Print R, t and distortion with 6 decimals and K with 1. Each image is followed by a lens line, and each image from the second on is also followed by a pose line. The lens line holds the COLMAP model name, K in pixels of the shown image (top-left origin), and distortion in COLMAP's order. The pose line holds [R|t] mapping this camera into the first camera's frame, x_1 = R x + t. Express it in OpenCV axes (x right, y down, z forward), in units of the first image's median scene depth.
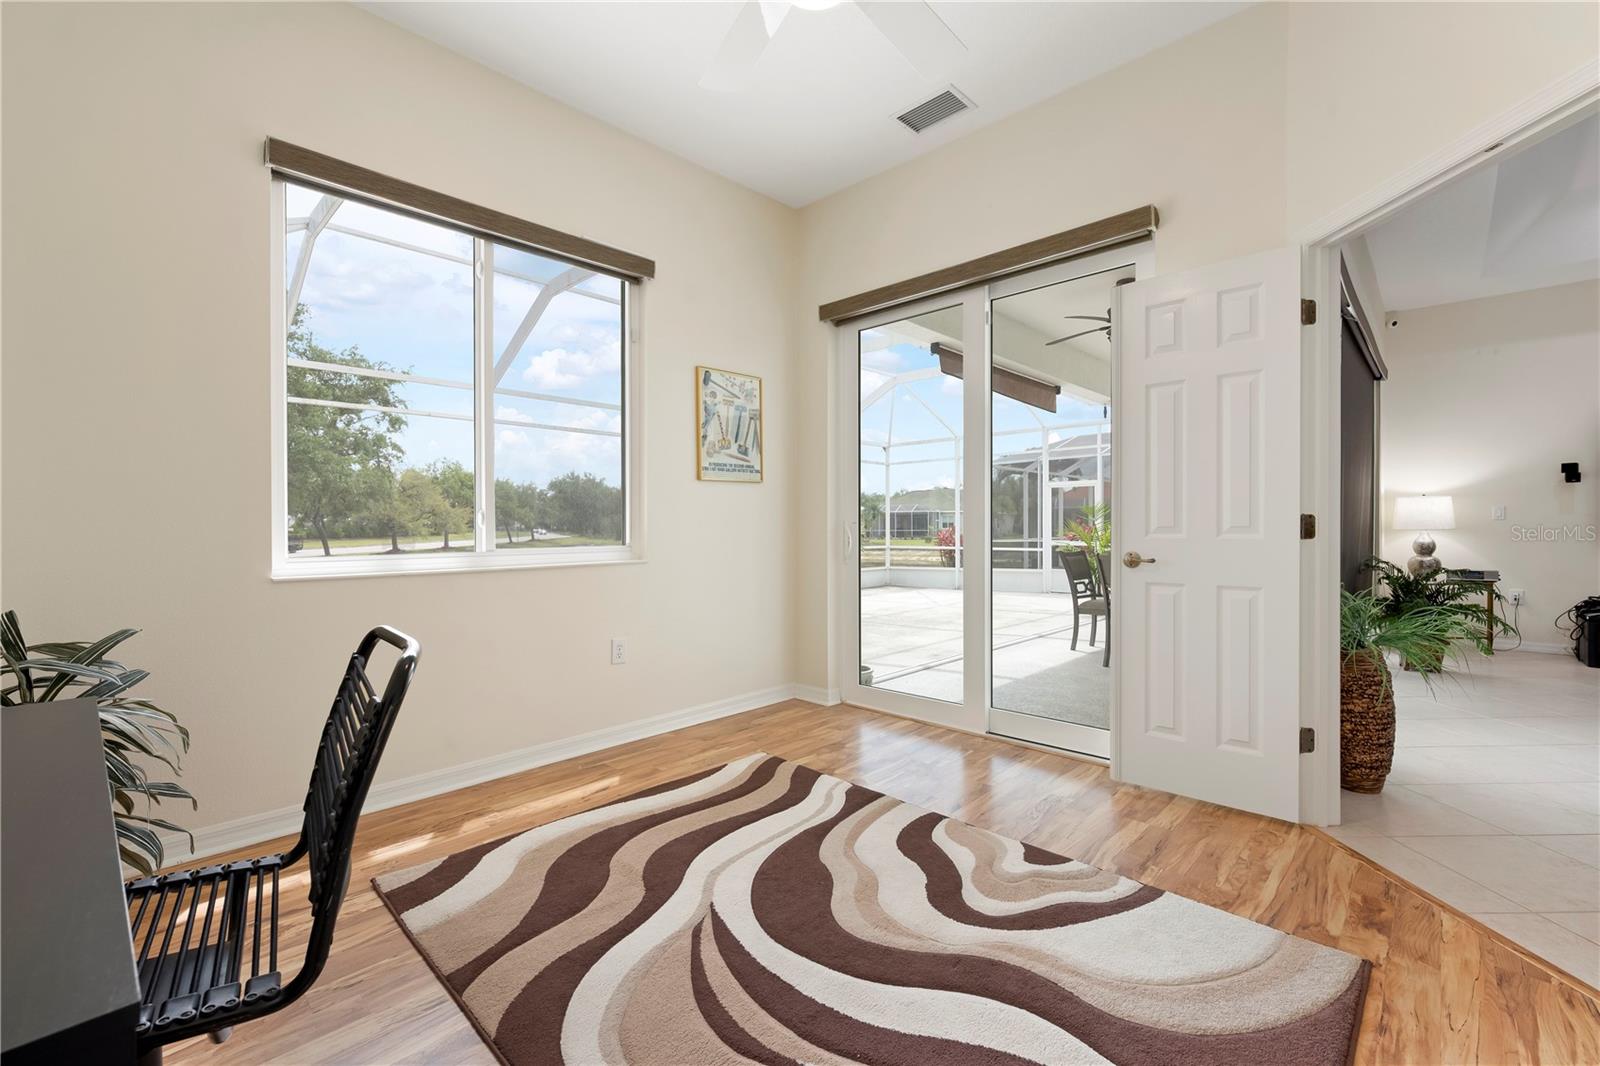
lens RADIAL K [[669.5, 0, 796.0], [0, 669.5, 534.4], [0, 0, 1]] dist [0.000717, 0.000043]
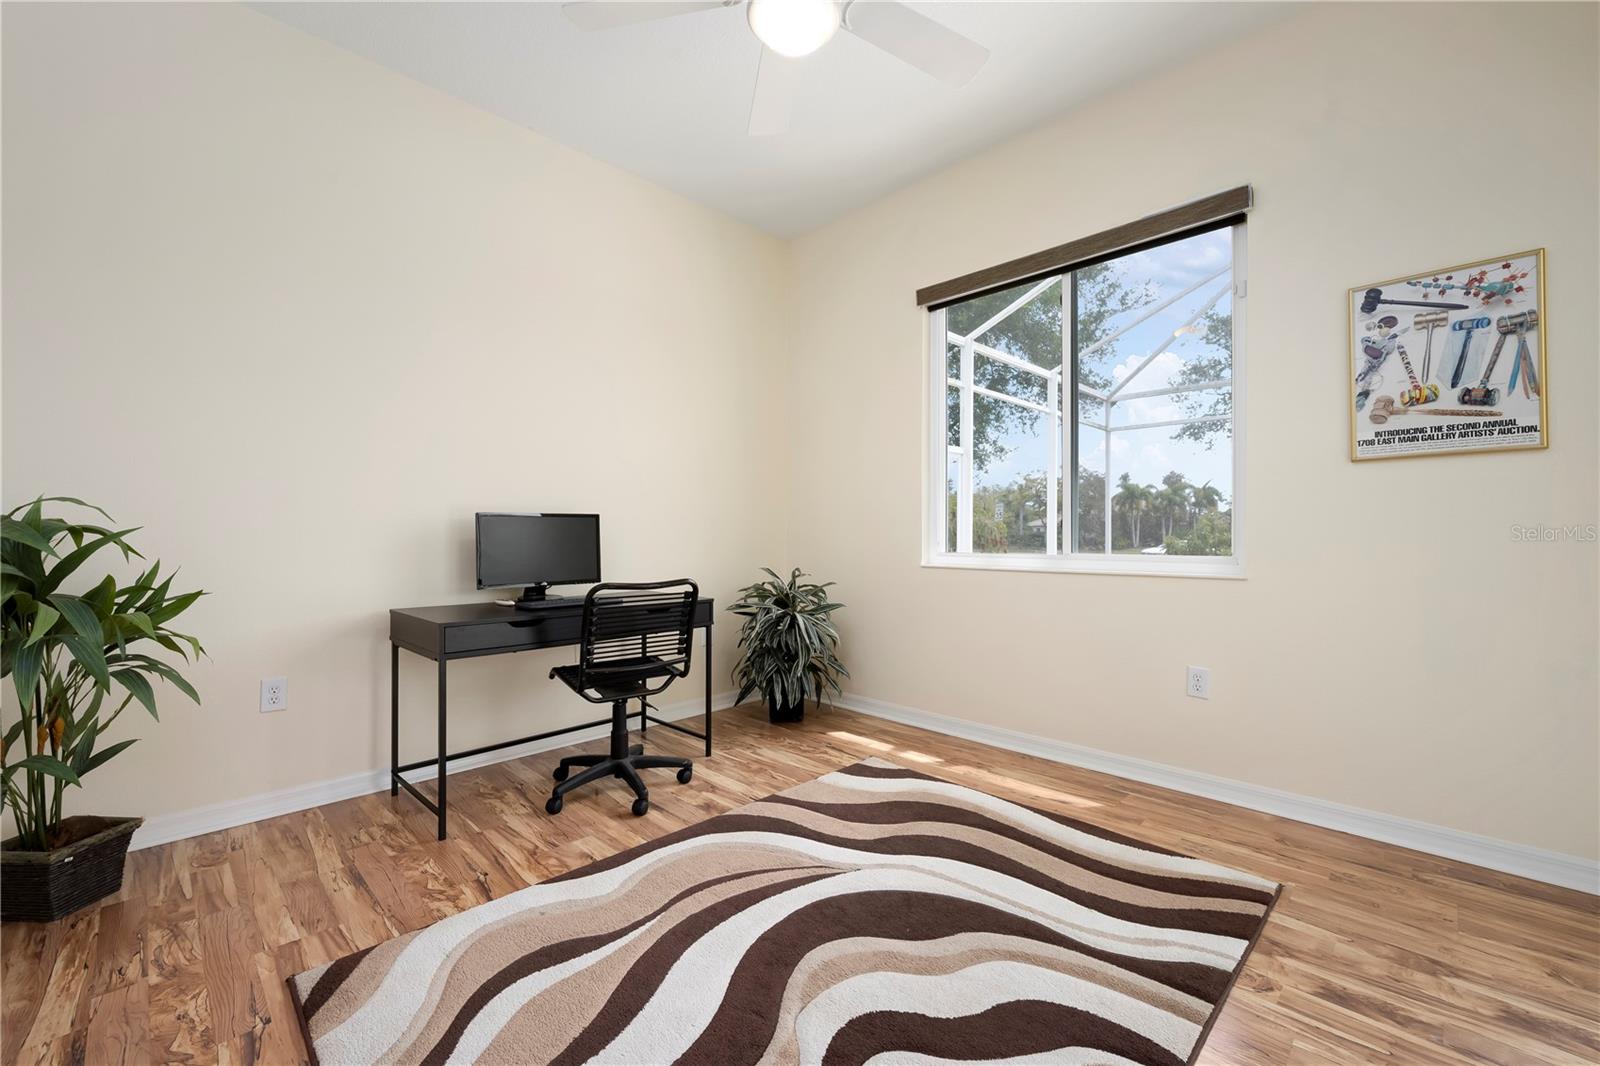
lens RADIAL K [[661.4, 0, 791.4], [0, 661.4, 528.7], [0, 0, 1]] dist [-0.000058, -0.000190]
pose [[-0.018764, 0.004882, -0.999812, 0.592910], [-0.005693, 0.999971, 0.004989, -0.018583], [0.999808, 0.005786, -0.018736, 0.535912]]
